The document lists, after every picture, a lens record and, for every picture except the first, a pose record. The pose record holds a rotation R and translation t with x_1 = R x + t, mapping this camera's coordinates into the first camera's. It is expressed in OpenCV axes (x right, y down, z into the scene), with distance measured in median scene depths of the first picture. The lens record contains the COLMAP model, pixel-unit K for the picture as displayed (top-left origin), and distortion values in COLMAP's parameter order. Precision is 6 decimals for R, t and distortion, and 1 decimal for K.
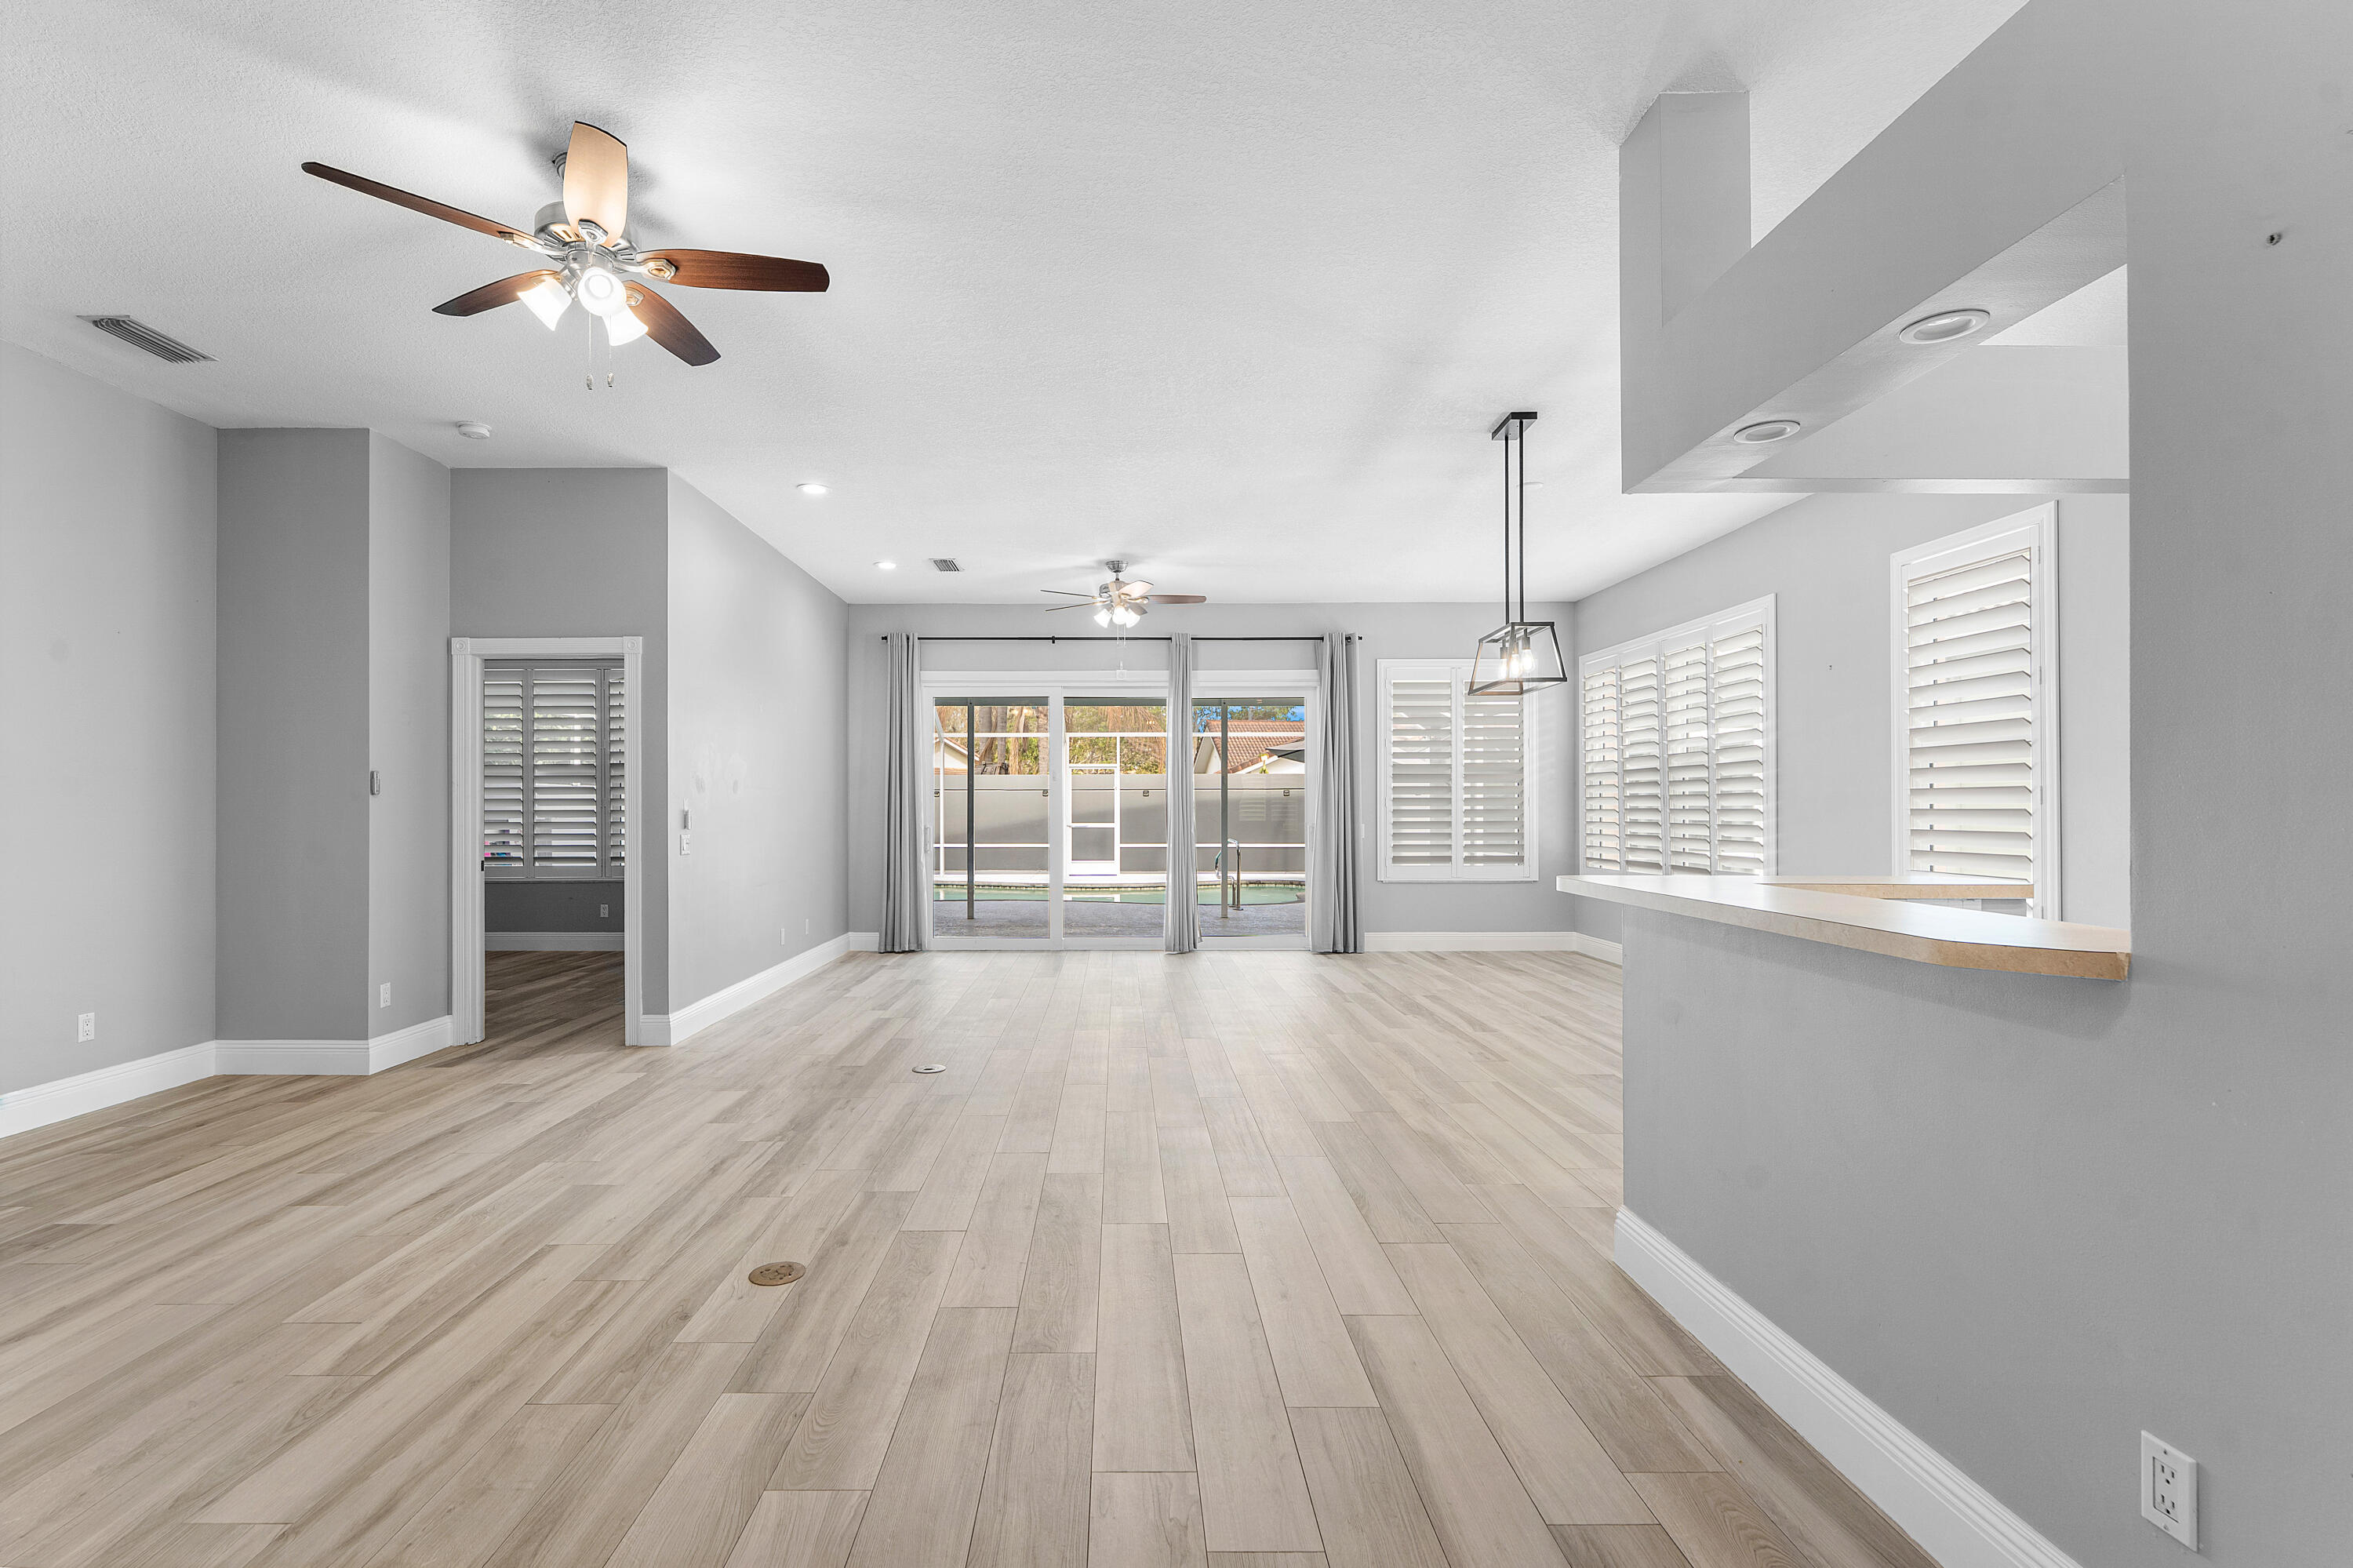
lens RADIAL K [[1096.4, 0, 1119.5], [0, 1096.4, 809.4], [0, 0, 1]] dist [0.002474, -0.003401]
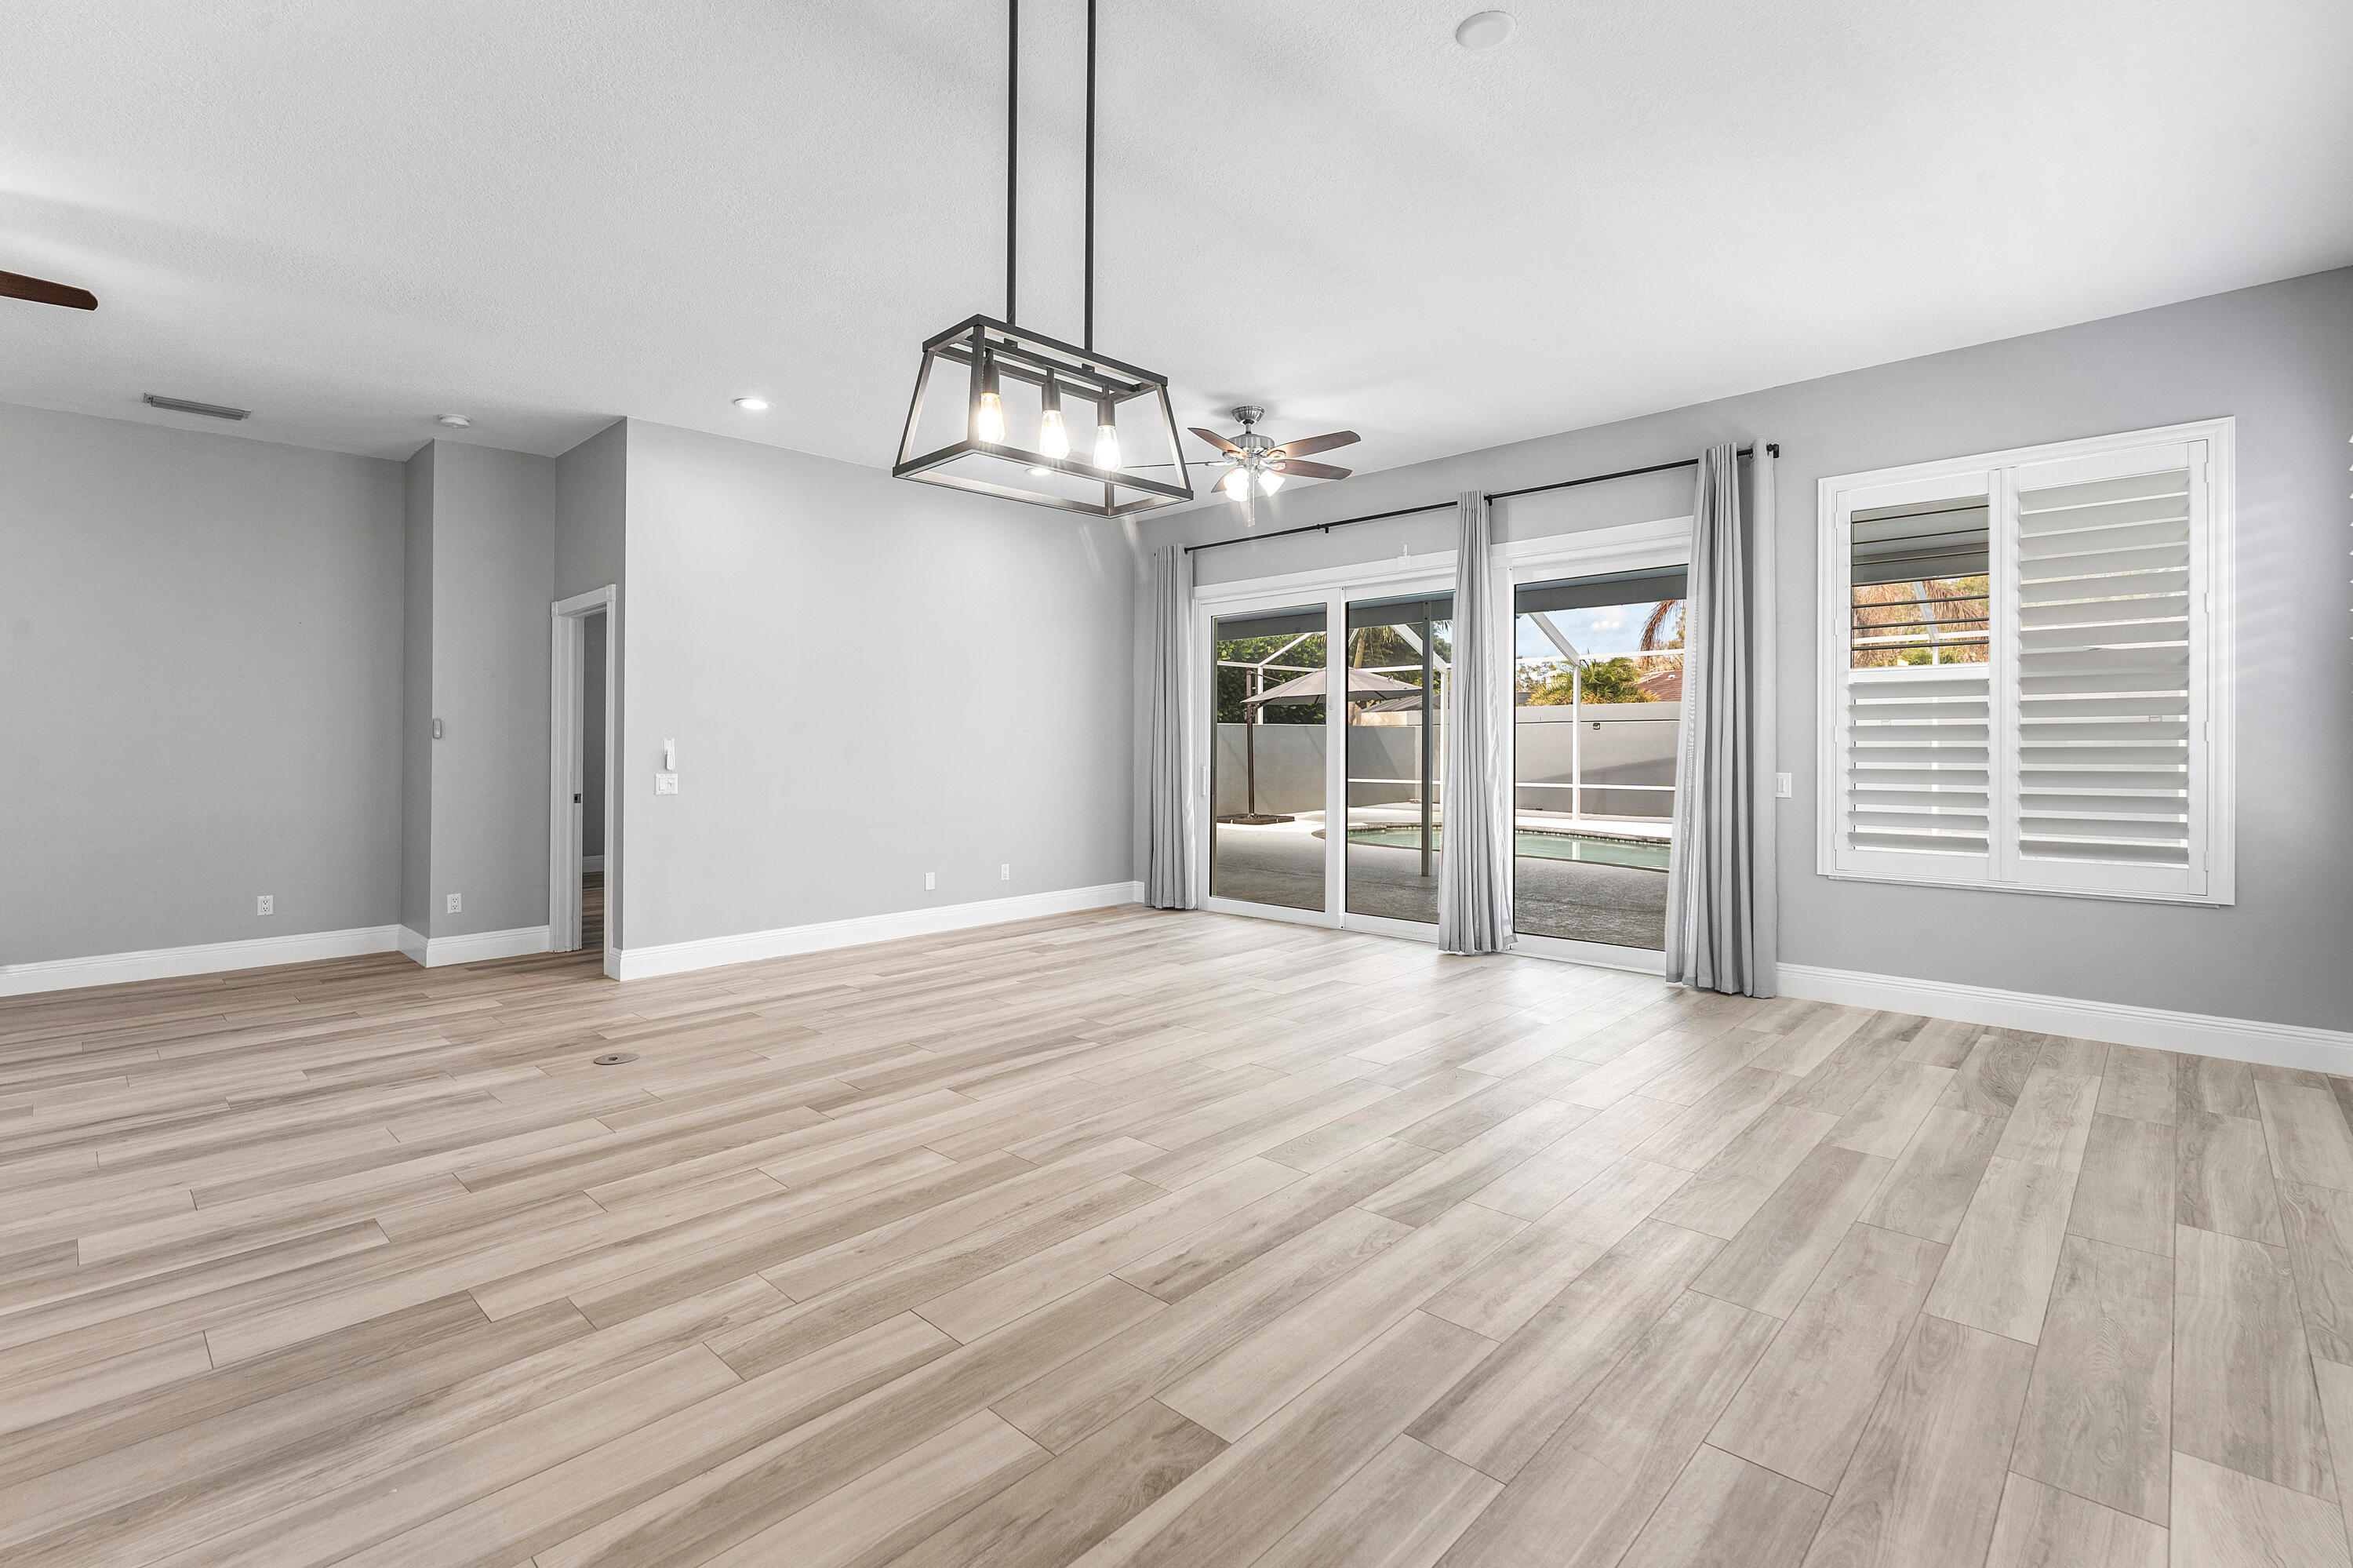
lens RADIAL K [[1044.1, 0, 1158.5], [0, 1044.1, 723.6], [0, 0, 1]] dist [0.002837, -0.002338]
pose [[0.713234, -0.018808, -0.700673, 0.677813], [0.001927, 0.999689, -0.024873, 0.003469], [0.700923, 0.016390, 0.713049, 0.716053]]
